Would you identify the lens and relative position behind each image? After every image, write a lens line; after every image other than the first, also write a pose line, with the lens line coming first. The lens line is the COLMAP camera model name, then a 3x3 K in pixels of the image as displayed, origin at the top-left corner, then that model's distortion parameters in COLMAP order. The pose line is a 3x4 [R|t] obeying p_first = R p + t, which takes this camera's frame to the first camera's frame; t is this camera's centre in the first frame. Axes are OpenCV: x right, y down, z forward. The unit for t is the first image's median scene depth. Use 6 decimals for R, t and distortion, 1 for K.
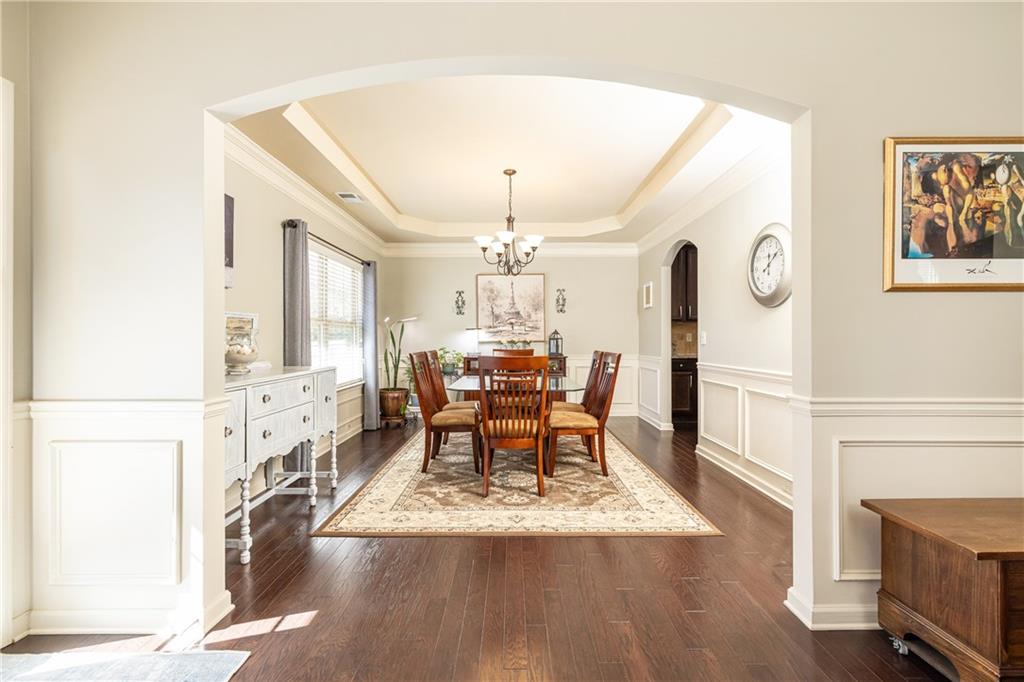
lens RADIAL K [[431.9, 0, 513.9], [0, 431.9, 339.3], [0, 0, 1]] dist [0.004313, 0.001308]
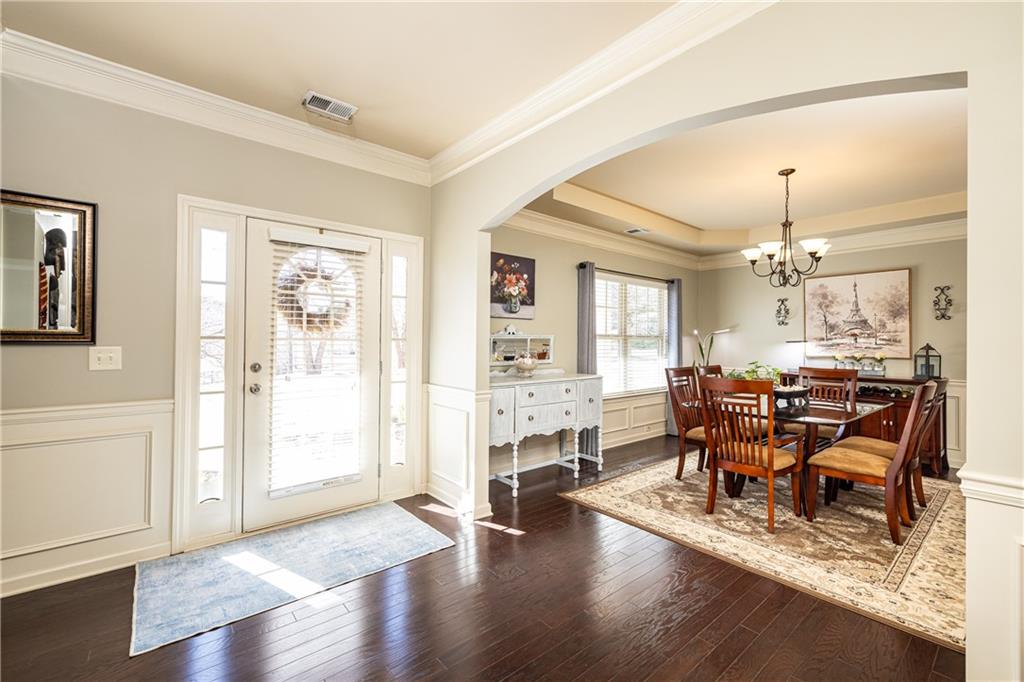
lens RADIAL K [[431.9, 0, 502.0], [0, 431.9, 338.7], [0, 0, 1]] dist [0.004313, 0.001308]
pose [[0.631658, 0.002961, -0.775241, 0.378357], [-0.009769, 0.999944, -0.004141, -0.036811], [0.775185, 0.010189, 0.631652, -0.028272]]
